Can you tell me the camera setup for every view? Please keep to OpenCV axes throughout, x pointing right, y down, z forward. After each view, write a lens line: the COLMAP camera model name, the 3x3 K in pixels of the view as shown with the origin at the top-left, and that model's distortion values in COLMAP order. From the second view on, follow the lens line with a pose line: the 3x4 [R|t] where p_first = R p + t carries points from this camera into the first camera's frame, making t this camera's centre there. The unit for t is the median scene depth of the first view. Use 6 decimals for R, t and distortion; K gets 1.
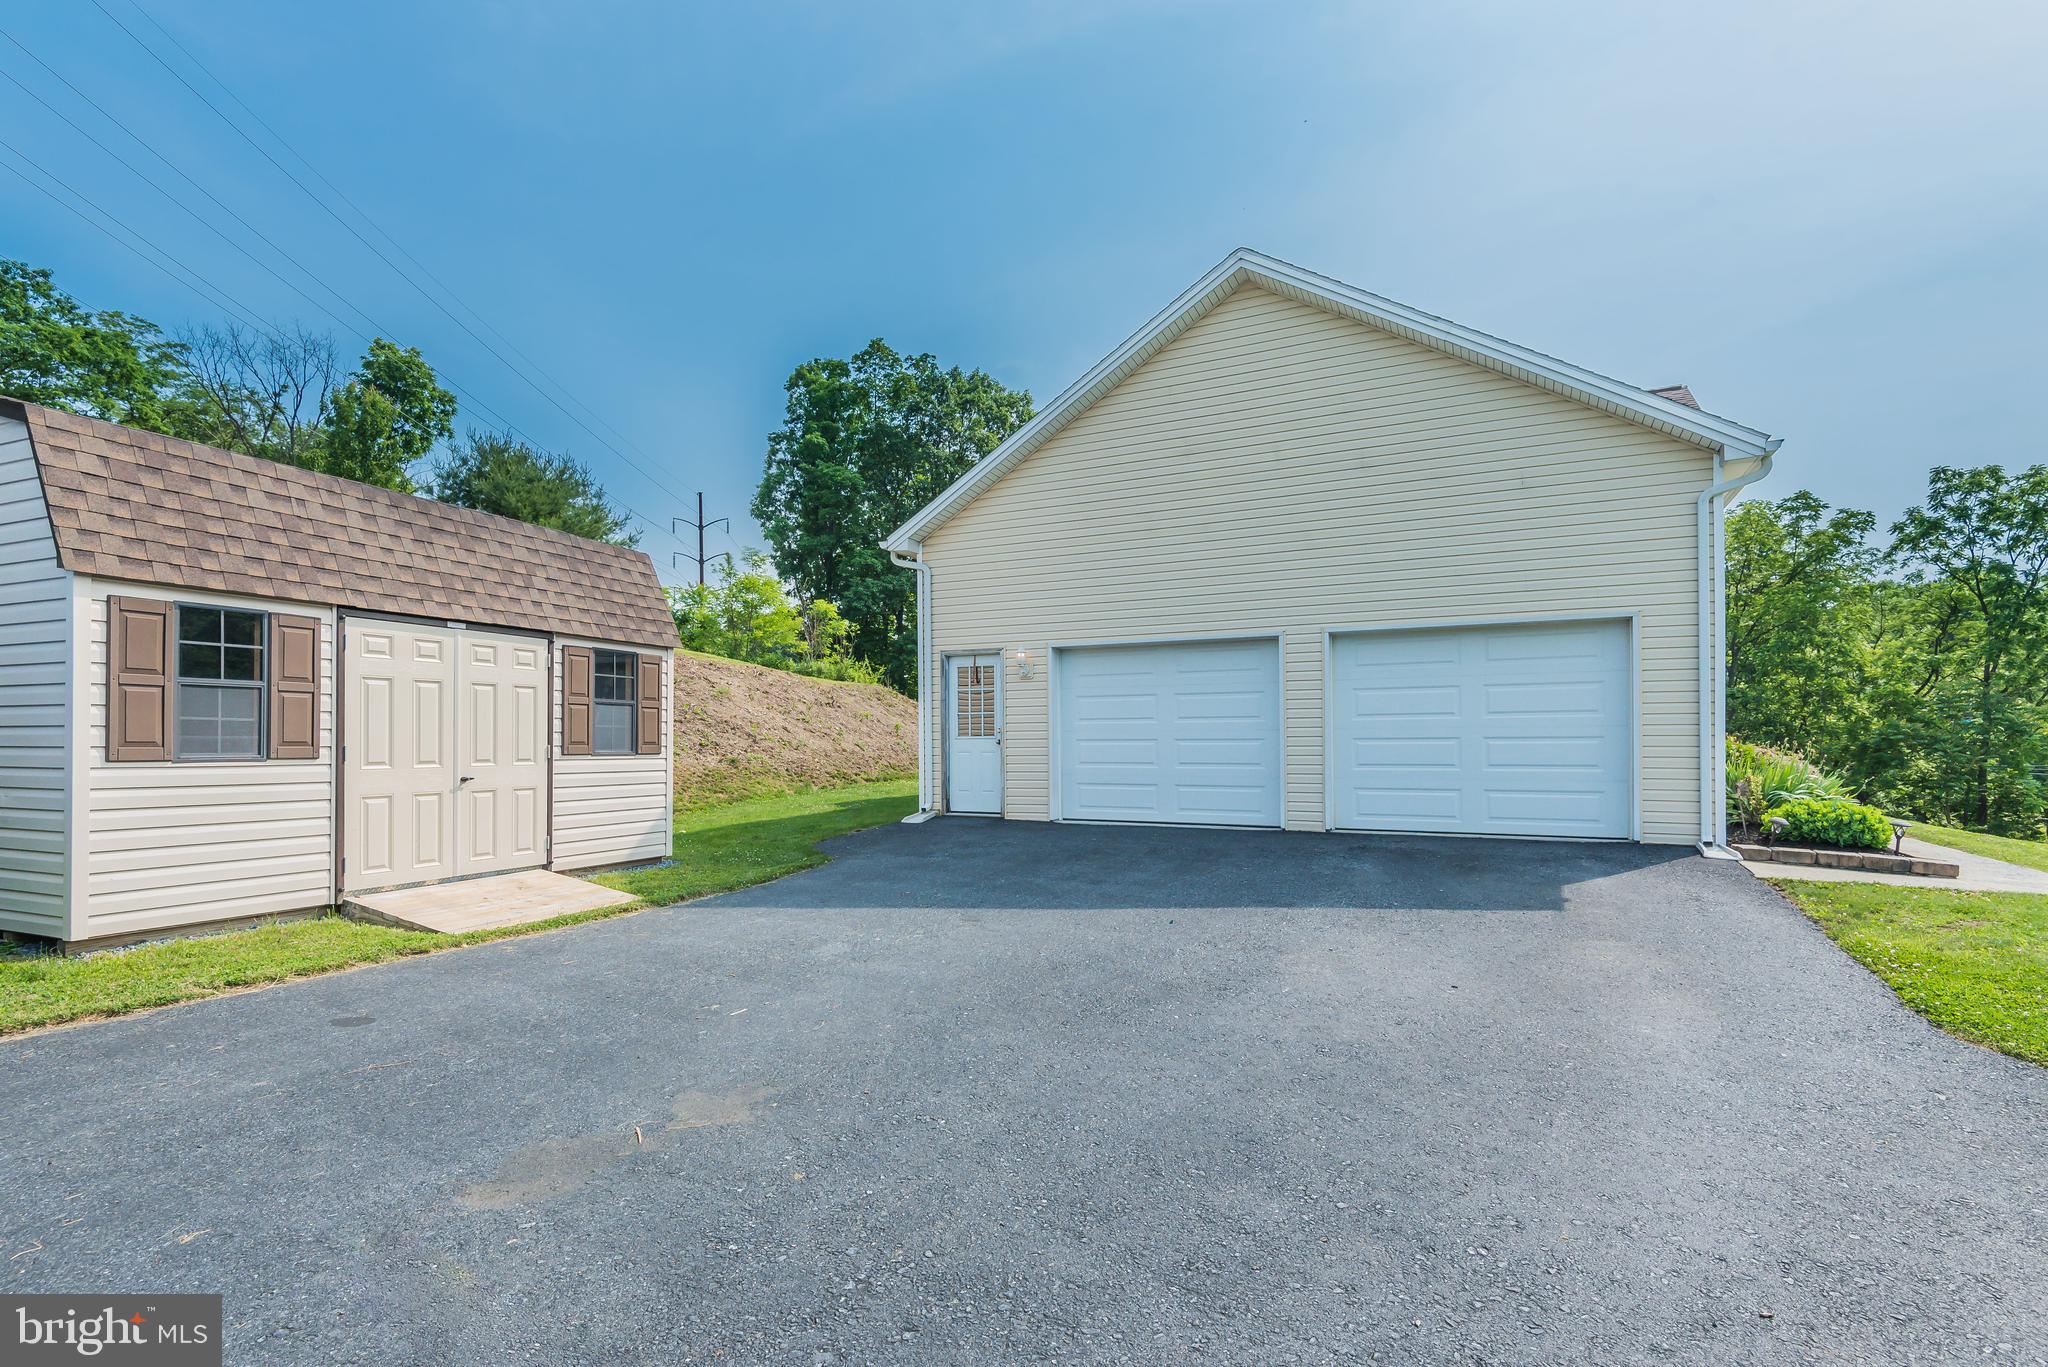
lens RADIAL K [[960.6, 0, 1005.9], [0, 960.6, 705.9], [0, 0, 1]] dist [0.000831, -0.000414]
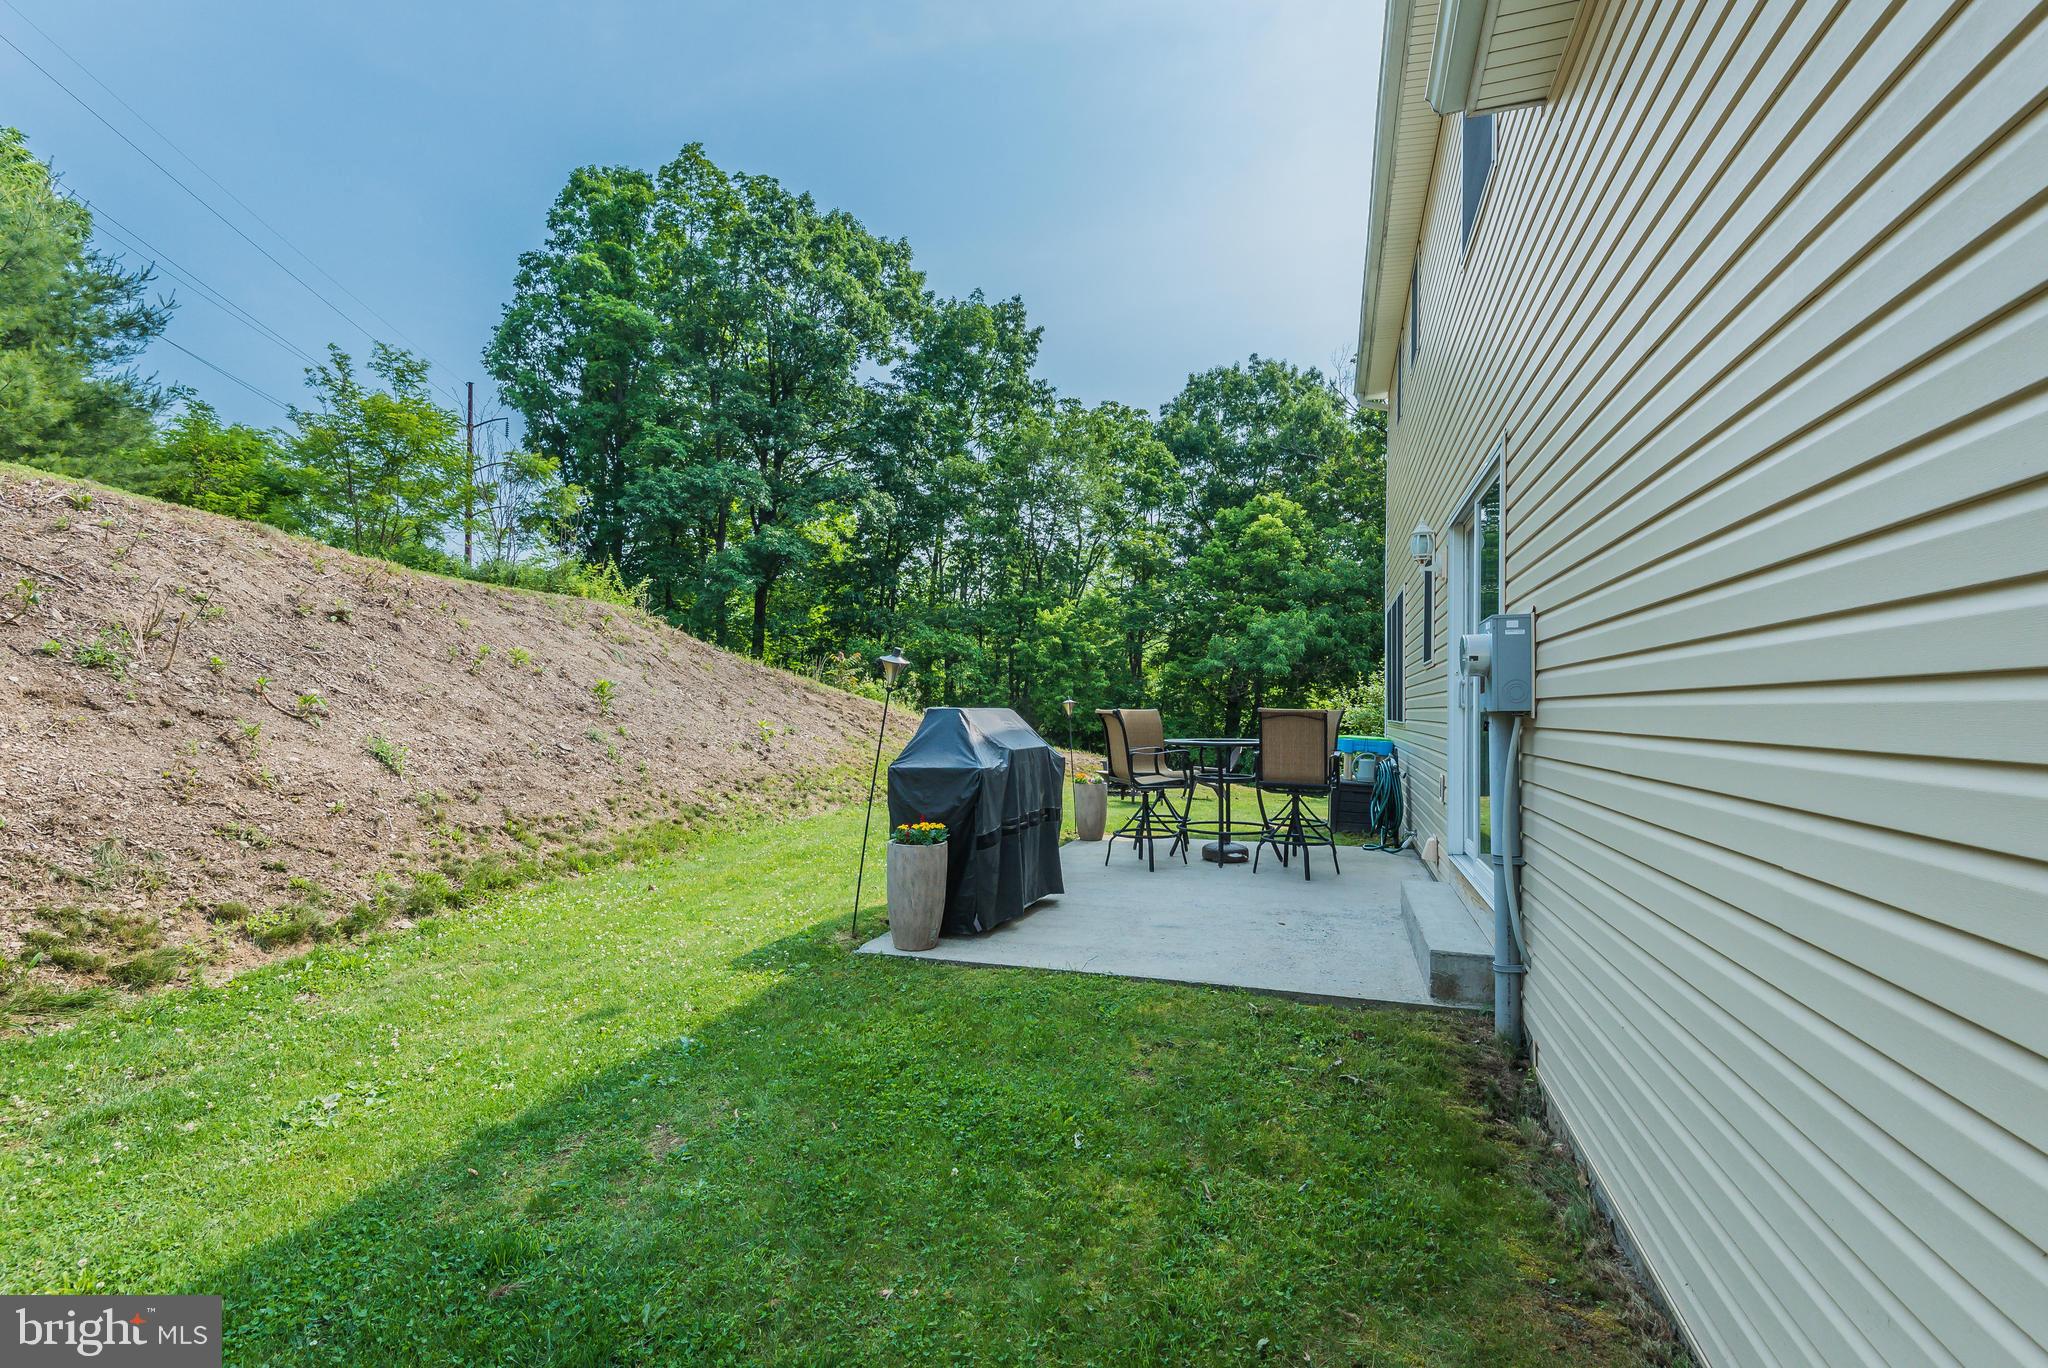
lens RADIAL K [[960.6, 0, 1005.9], [0, 960.6, 706.4], [0, 0, 1]] dist [0.000831, -0.000414]
pose [[0.989013, 0.016664, 0.146884, -0.004443], [-0.020866, 0.999415, 0.027112, 0.008183], [-0.146346, -0.029879, 0.988782, 0.281681]]
